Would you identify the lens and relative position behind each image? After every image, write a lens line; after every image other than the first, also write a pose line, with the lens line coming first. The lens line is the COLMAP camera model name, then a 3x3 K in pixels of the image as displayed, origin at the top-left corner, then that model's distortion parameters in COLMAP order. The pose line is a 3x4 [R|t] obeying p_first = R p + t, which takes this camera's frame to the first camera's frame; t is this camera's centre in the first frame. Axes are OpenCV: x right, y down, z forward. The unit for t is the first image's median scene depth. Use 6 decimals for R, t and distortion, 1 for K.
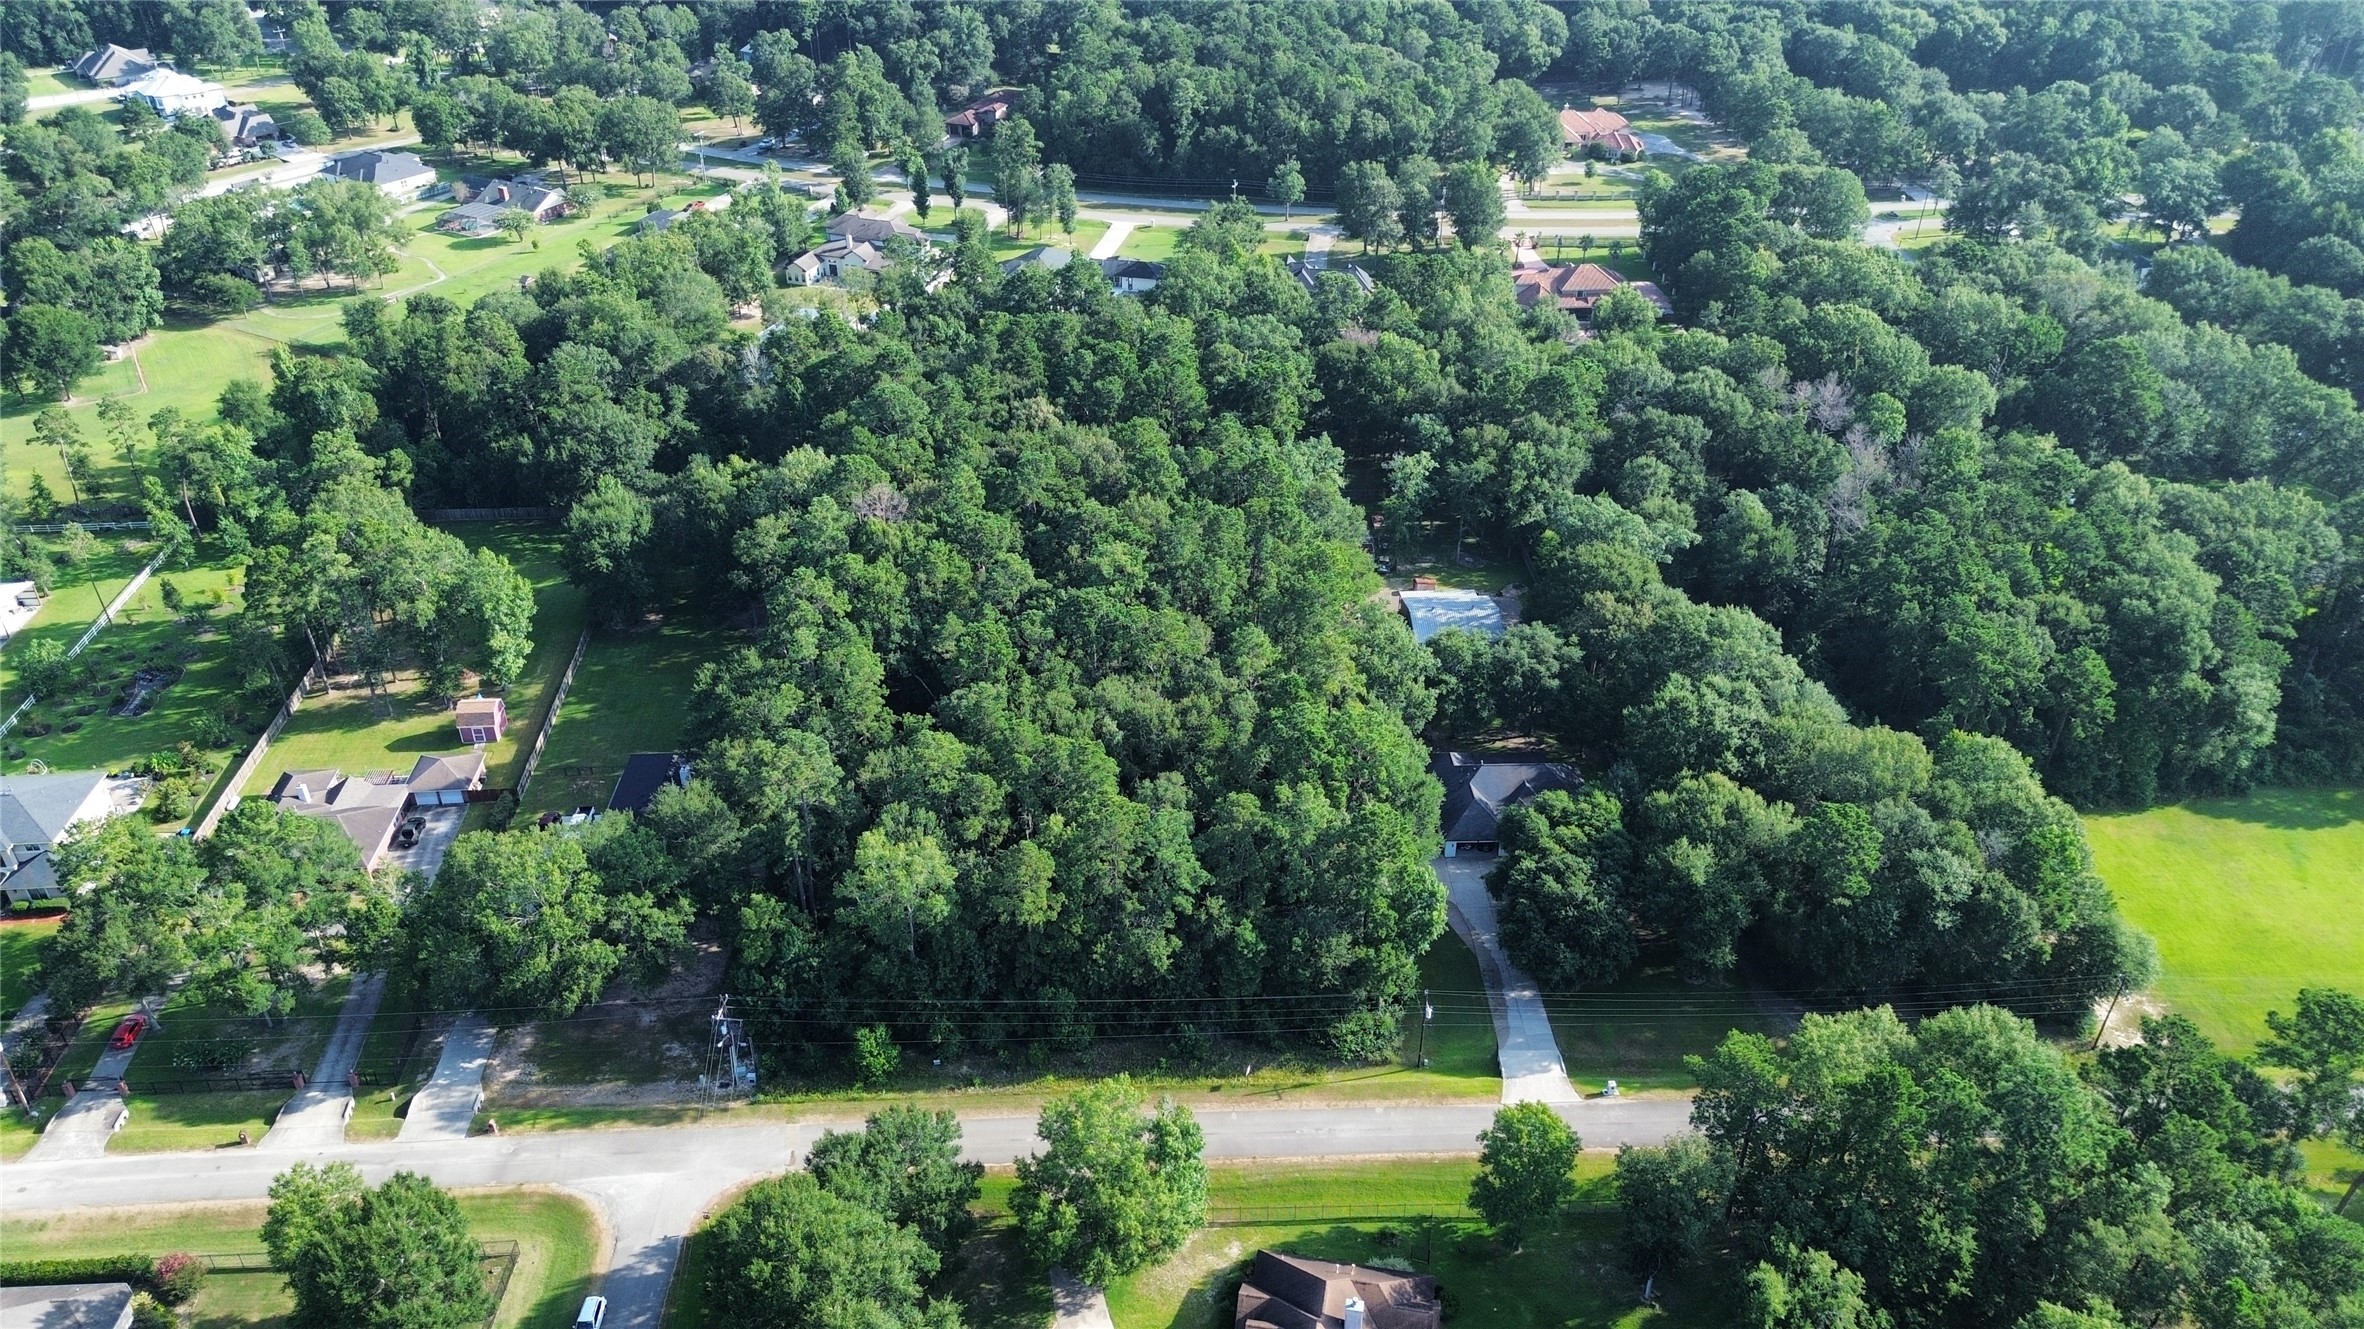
lens RADIAL K [[1674.7, 0, 1182.0], [0, 1674.7, 664.5], [0, 0, 1]] dist [0.069520, -0.068729]
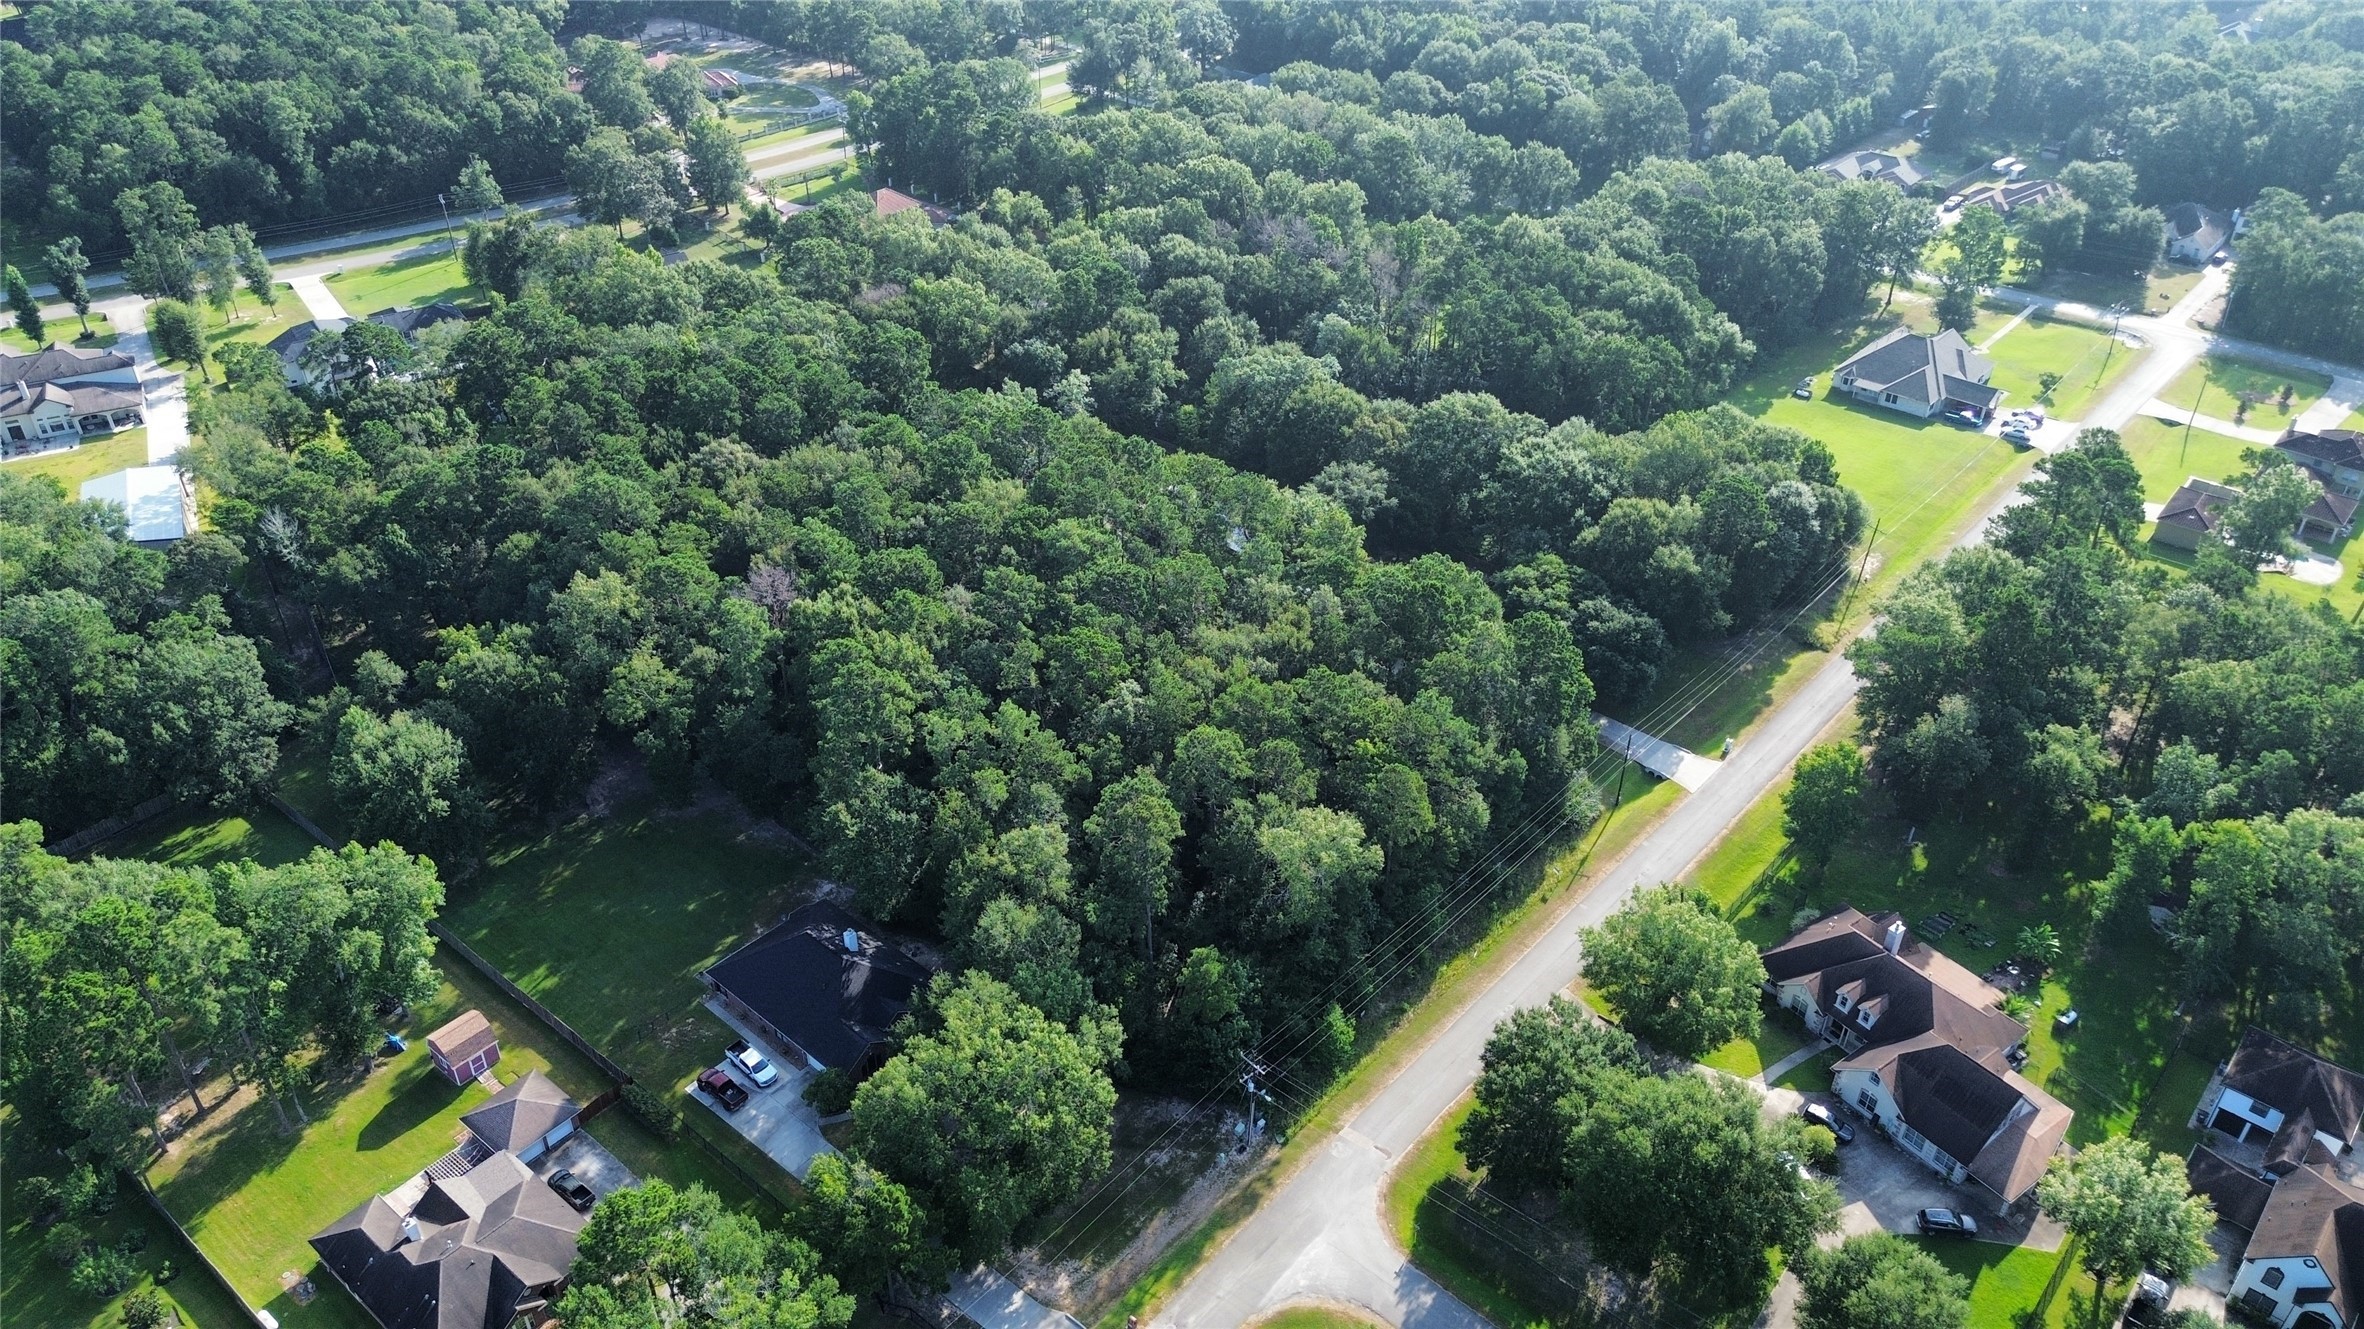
lens RADIAL K [[1674.7, 0, 1182.0], [0, 1674.7, 664.5], [0, 0, 1]] dist [0.069520, -0.068729]
pose [[0.693687, -0.399079, 0.599612, -0.564950], [0.378034, 0.910323, 0.168532, -0.125229], [-0.613098, 0.109765, 0.782345, 0.196826]]
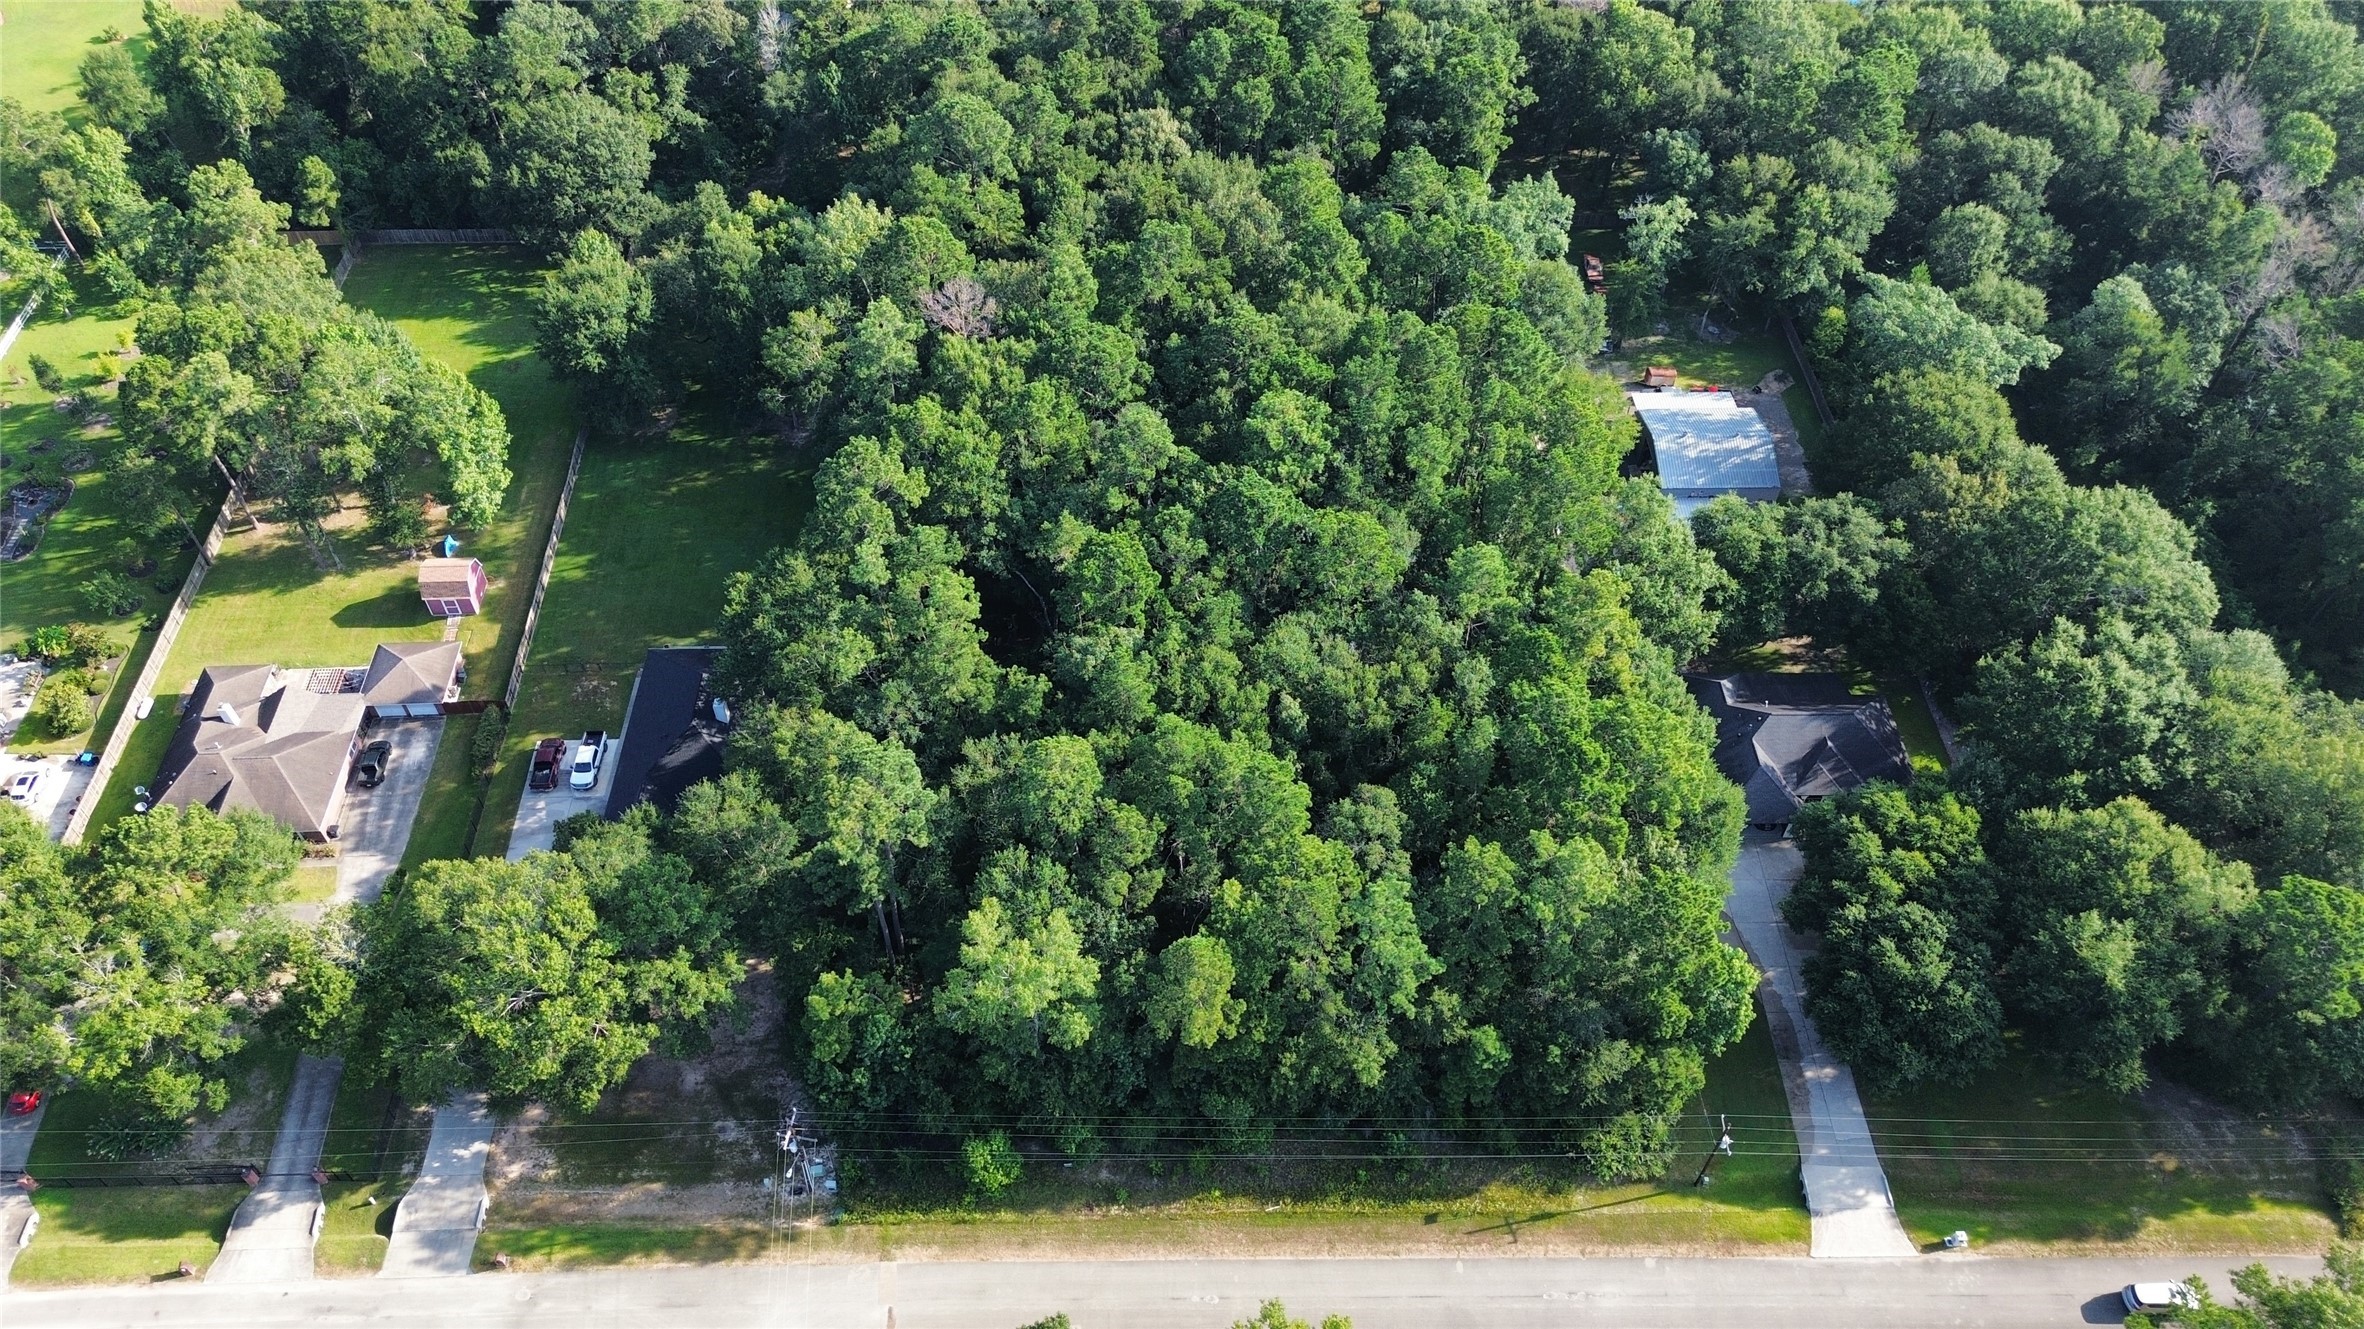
lens RADIAL K [[1674.7, 0, 1182.0], [0, 1674.7, 664.5], [0, 0, 1]] dist [0.069520, -0.068729]
pose [[0.999603, 0.022622, -0.016771, -0.065393], [-0.016923, 0.958573, 0.284345, -0.155832], [0.022509, -0.283949, 0.958575, 0.249612]]
